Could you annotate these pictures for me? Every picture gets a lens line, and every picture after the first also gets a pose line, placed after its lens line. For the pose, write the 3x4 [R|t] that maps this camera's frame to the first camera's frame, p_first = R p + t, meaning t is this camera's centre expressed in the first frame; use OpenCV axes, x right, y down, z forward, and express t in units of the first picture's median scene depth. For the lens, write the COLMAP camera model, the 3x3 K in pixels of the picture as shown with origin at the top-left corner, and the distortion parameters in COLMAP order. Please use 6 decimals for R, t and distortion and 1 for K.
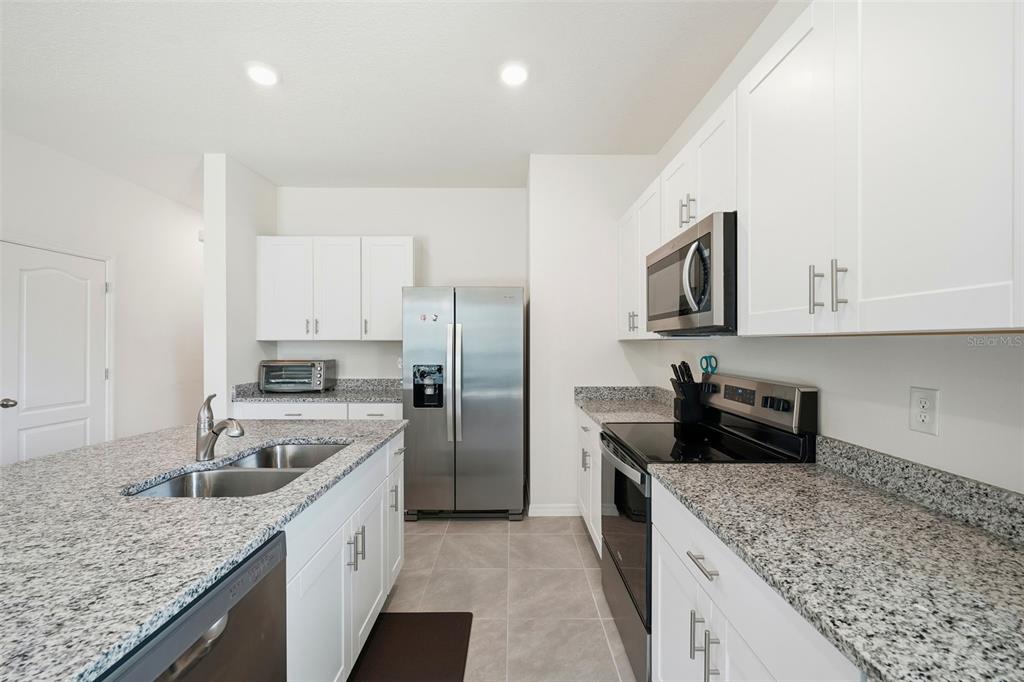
lens RADIAL K [[426.4, 0, 512.0], [0, 426.4, 341.0], [0, 0, 1]] dist [0.000849, 0.000045]
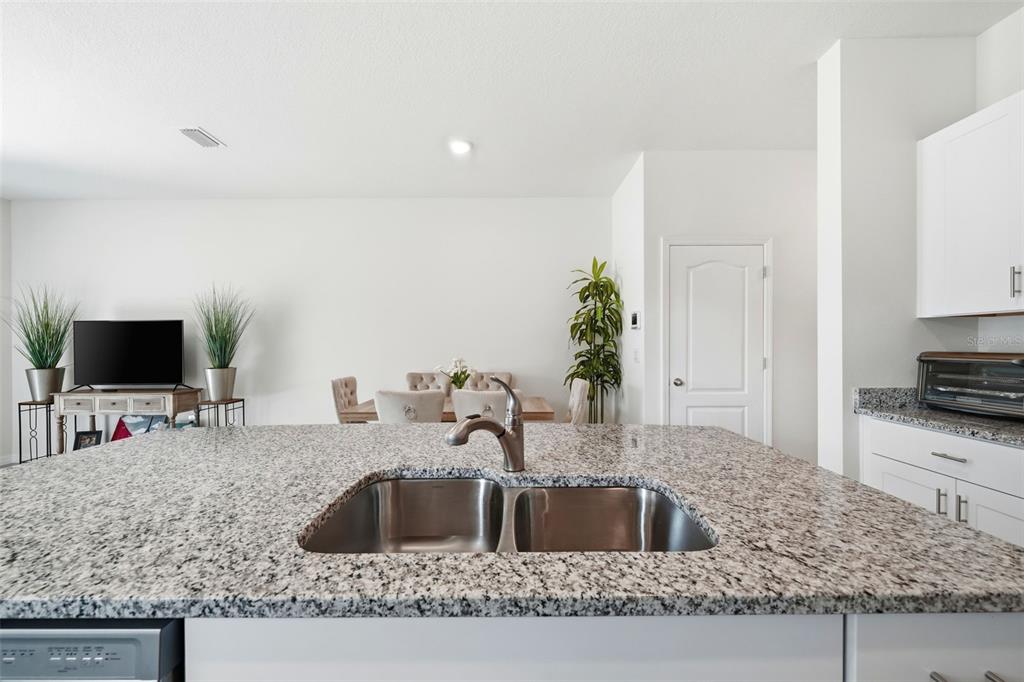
lens RADIAL K [[426.4, 0, 512.0], [0, 426.4, 341.0], [0, 0, 1]] dist [0.000849, 0.000045]
pose [[-0.007896, -0.008310, -0.999934, -0.004276], [0.008310, 0.999930, -0.008376, 0.037200], [0.999934, -0.008376, -0.007827, 0.531994]]
